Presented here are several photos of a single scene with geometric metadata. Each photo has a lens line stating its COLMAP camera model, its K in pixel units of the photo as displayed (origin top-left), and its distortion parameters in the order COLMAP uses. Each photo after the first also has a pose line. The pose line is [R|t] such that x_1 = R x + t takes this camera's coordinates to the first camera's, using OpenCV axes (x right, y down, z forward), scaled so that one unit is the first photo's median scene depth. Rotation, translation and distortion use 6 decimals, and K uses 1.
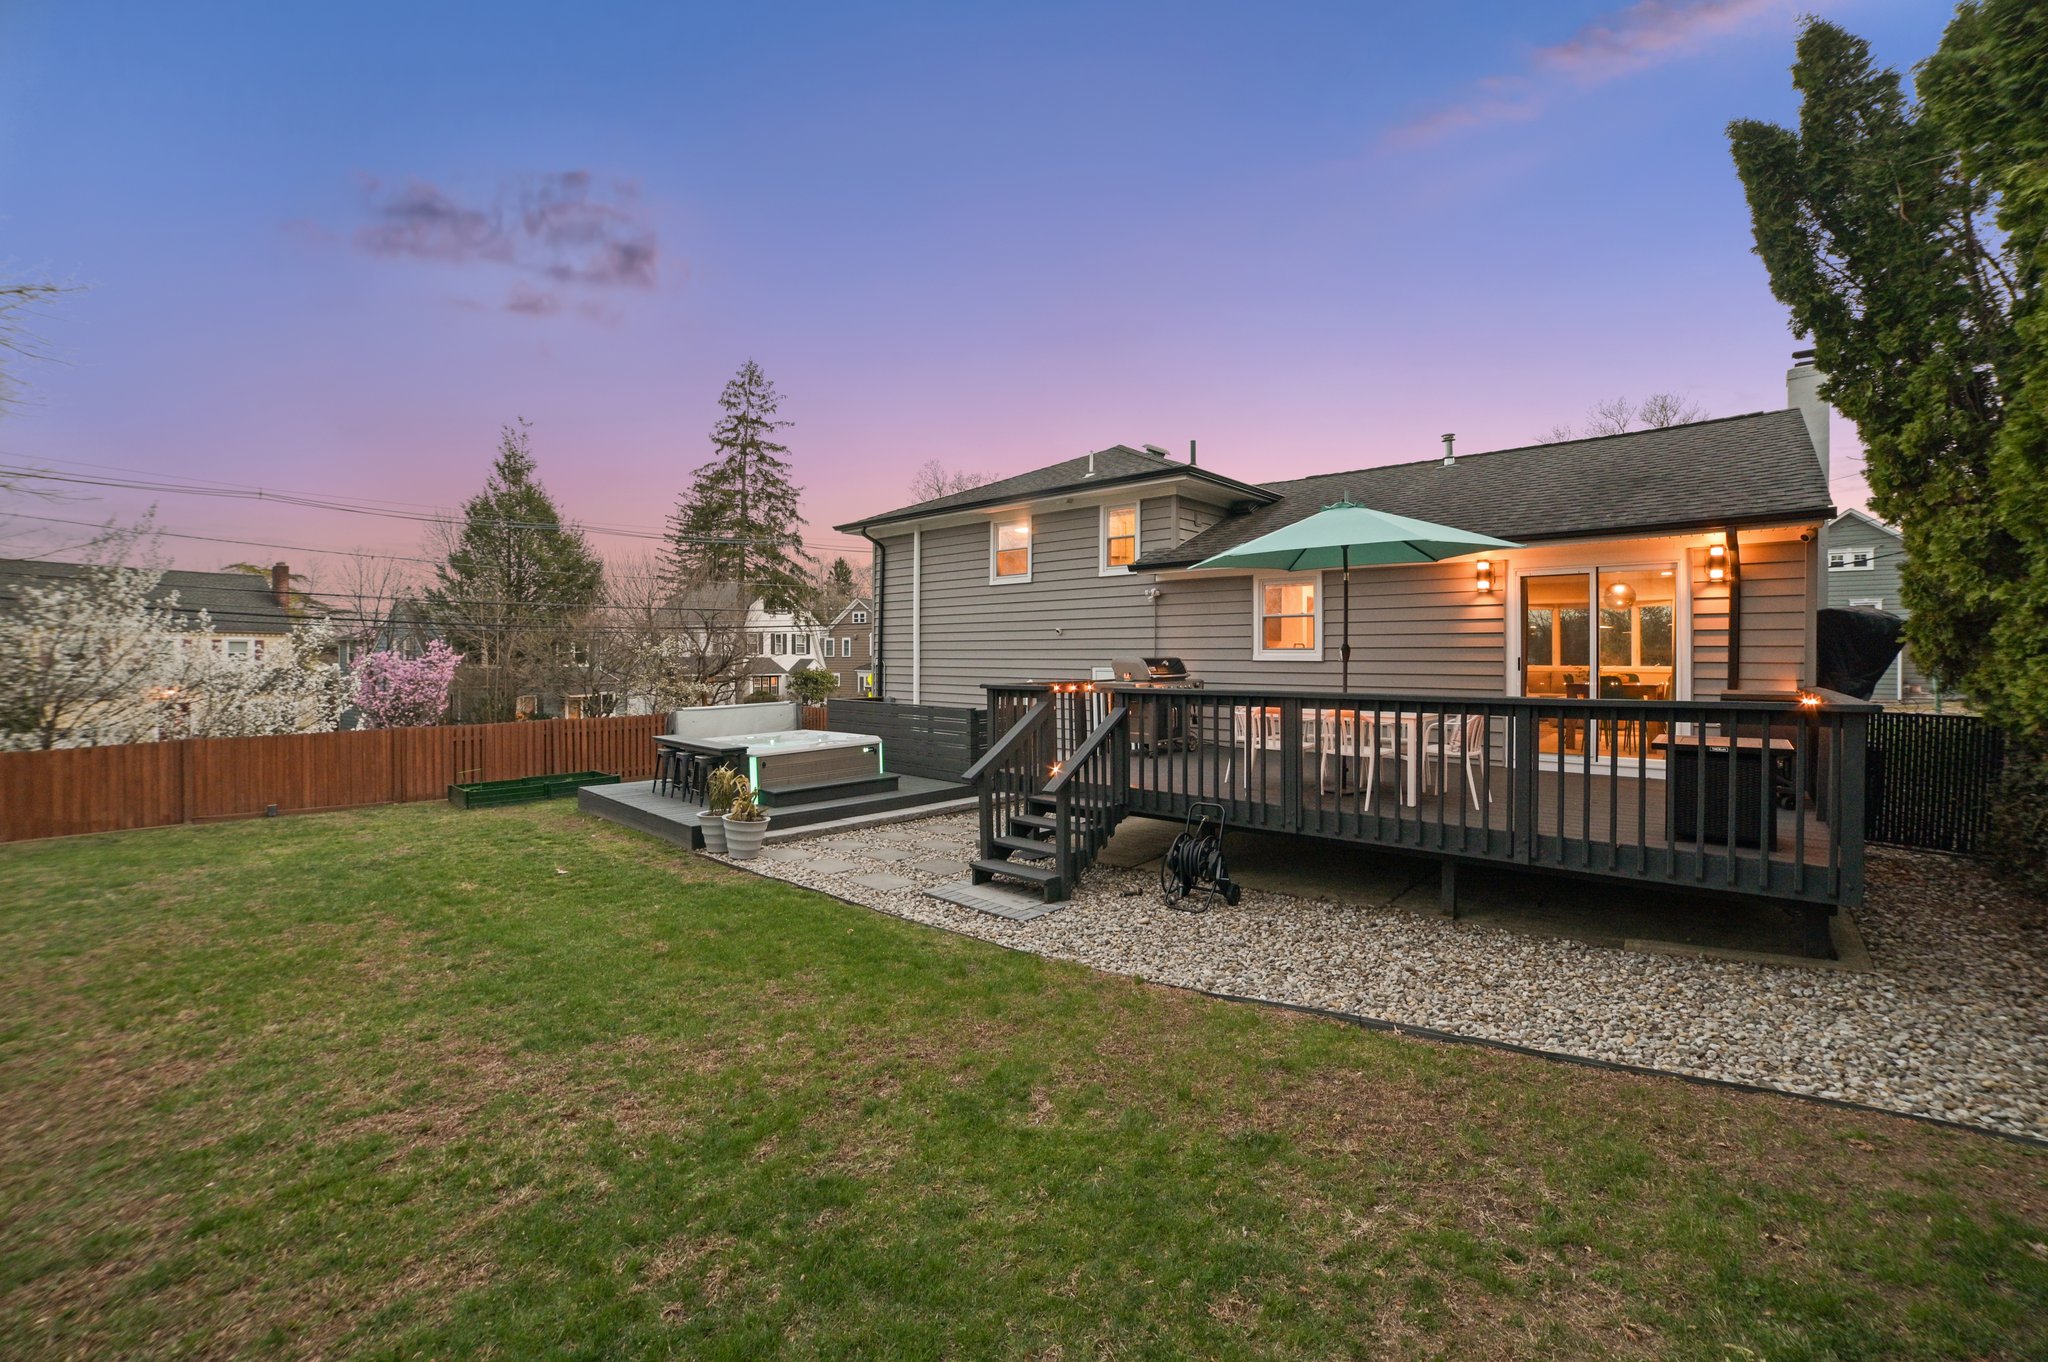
lens RADIAL K [[837.0, 0, 1038.1], [0, 837.0, 735.3], [0, 0, 1]] dist [-0.067674, 0.017933]
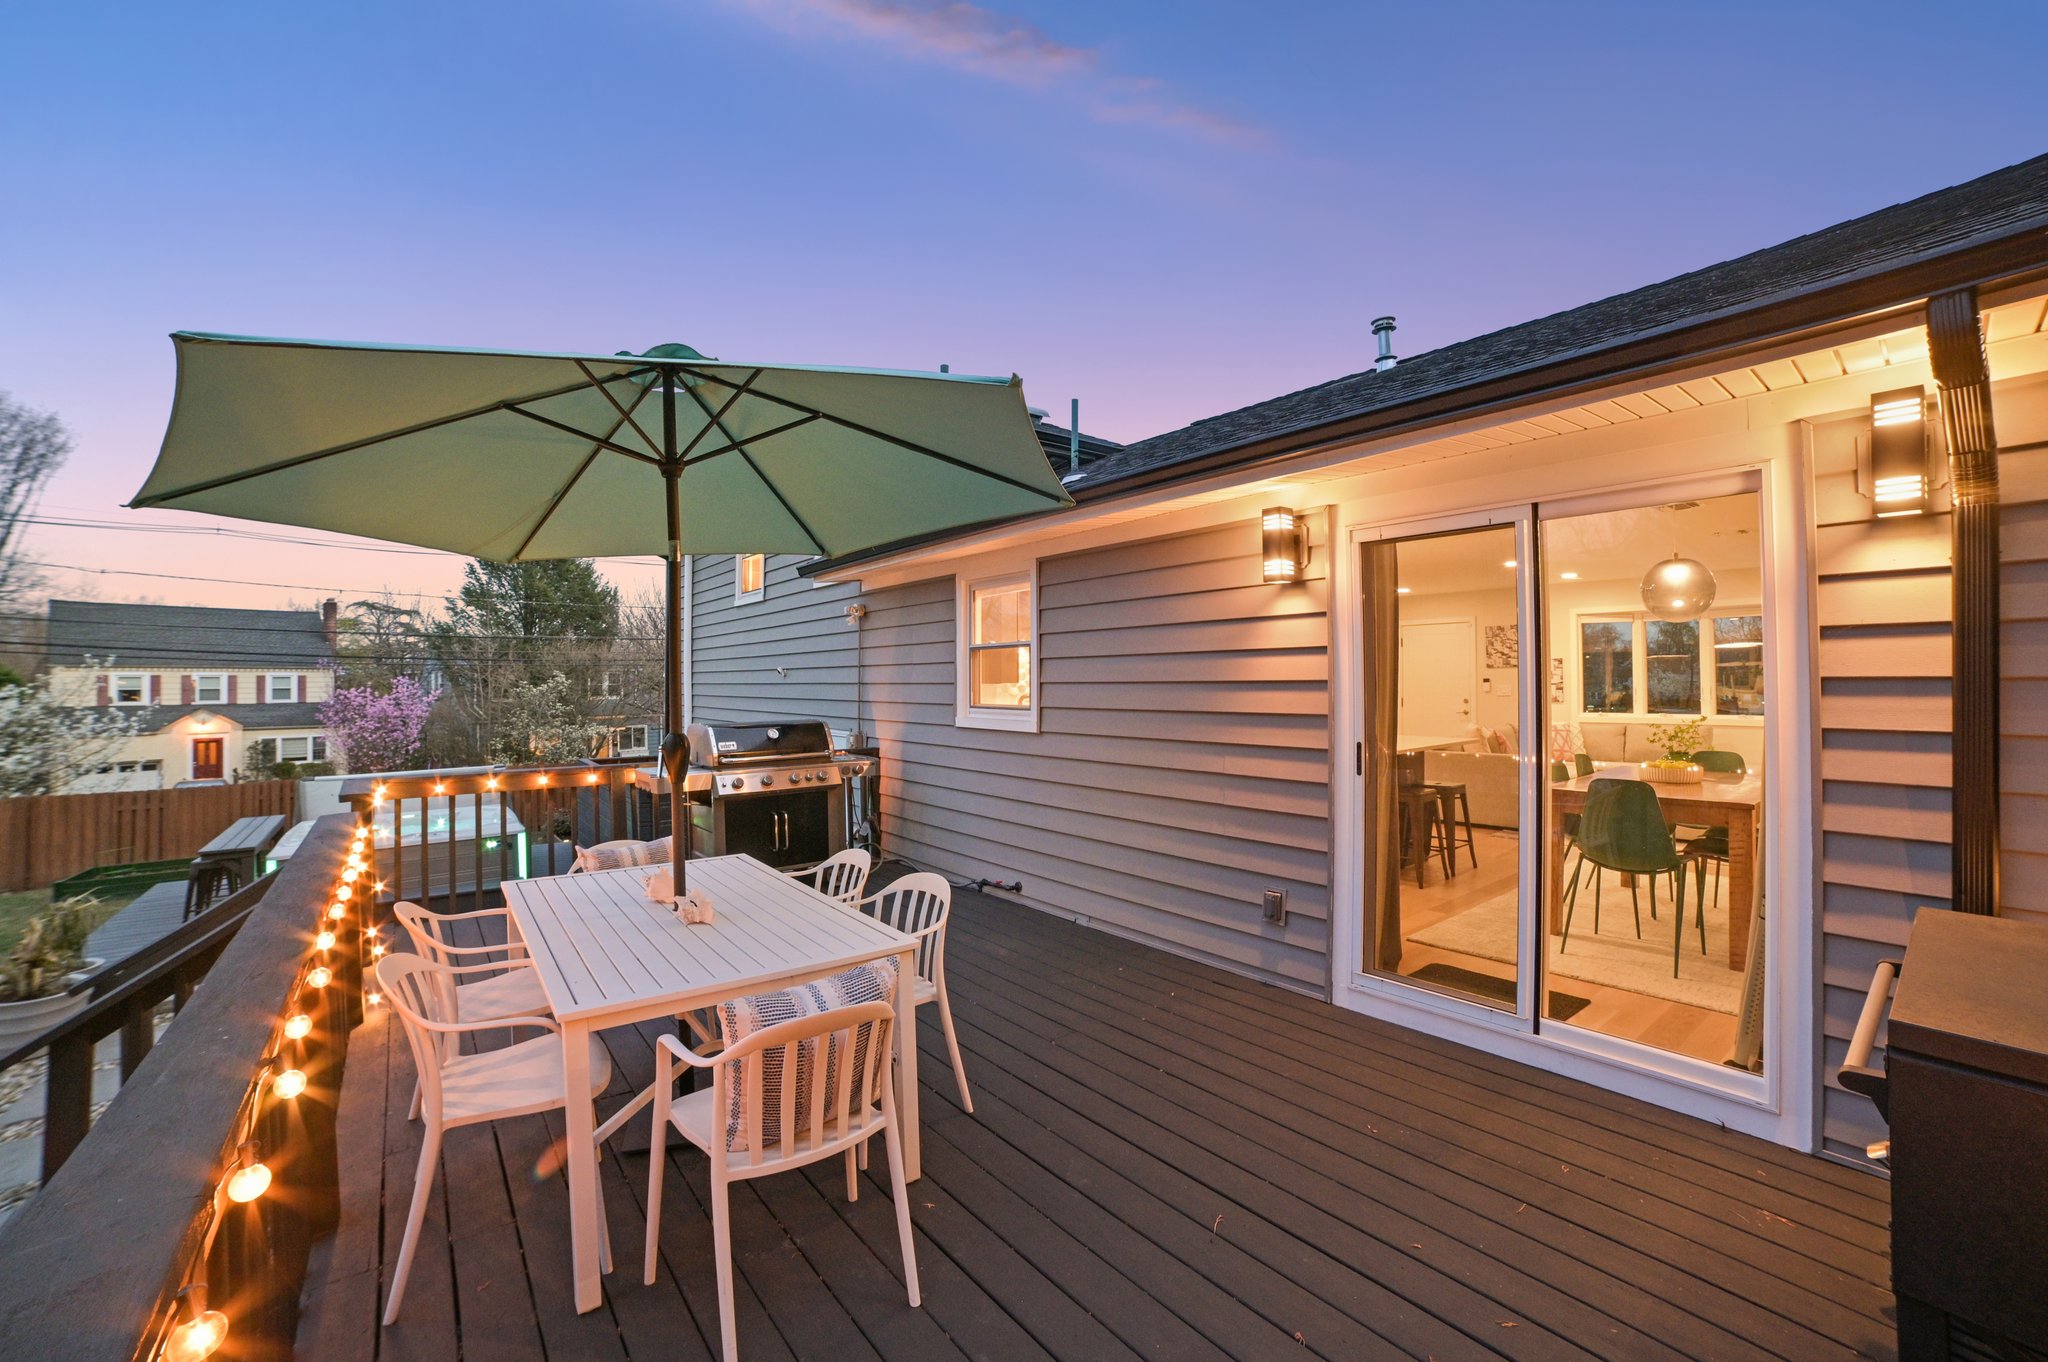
lens RADIAL K [[837.0, 0, 1038.1], [0, 837.0, 735.3], [0, 0, 1]] dist [-0.067674, 0.017933]
pose [[0.987347, 0.003587, -0.158536, 0.437000], [-0.008064, 0.999586, -0.027607, -0.075744], [0.158371, 0.028536, 0.986967, 0.503204]]
